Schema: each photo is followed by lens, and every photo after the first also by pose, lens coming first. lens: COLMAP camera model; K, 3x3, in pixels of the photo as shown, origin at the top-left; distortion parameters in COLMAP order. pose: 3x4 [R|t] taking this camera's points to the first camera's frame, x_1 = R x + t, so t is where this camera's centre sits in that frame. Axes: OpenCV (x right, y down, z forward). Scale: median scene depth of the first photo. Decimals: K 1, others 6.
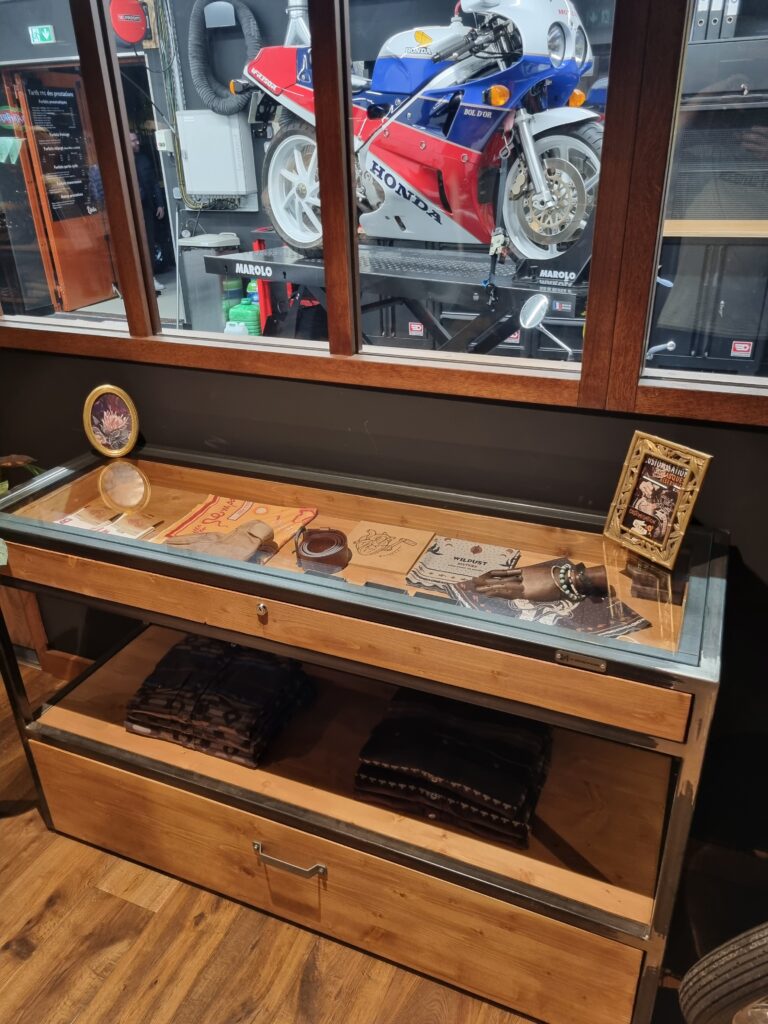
lens RADIAL K [[786.8, 0, 379.9], [0, 786.8, 536.9], [0, 0, 1]] dist [0.007350, 0.004231]
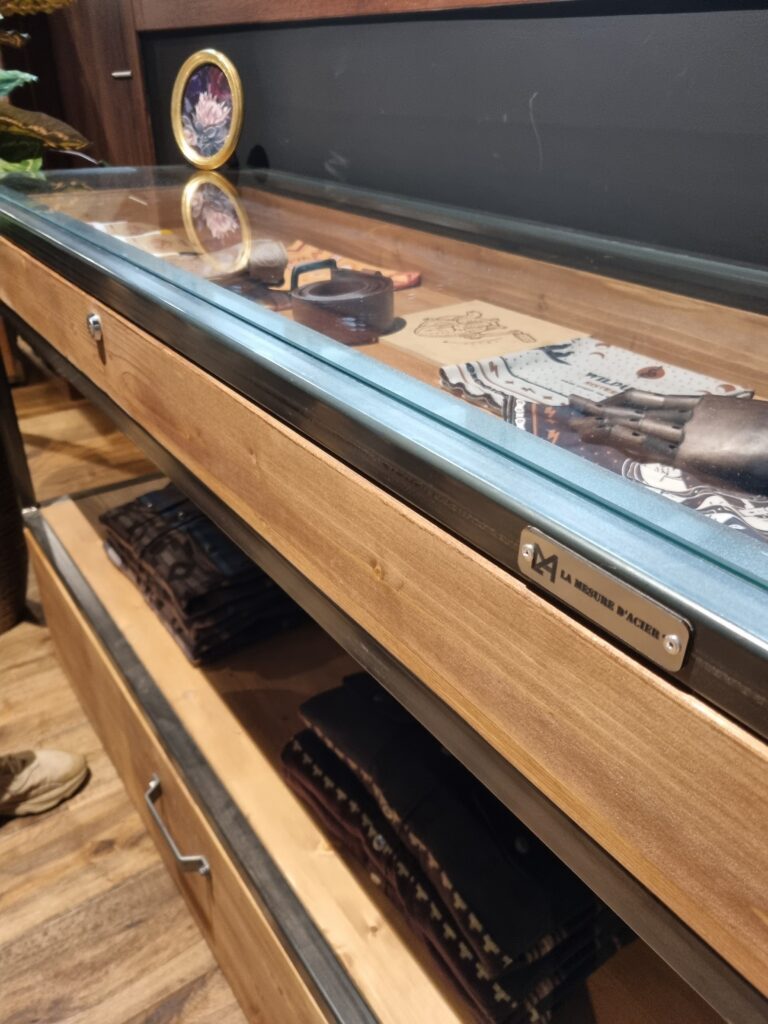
lens RADIAL K [[786.8, 0, 379.9], [0, 786.8, 536.9], [0, 0, 1]] dist [0.007350, 0.004231]
pose [[0.849297, 0.299147, -0.434978, 0.216110], [-0.278656, 0.953848, 0.111911, 0.097664], [0.448381, 0.026163, 0.893460, 0.559443]]
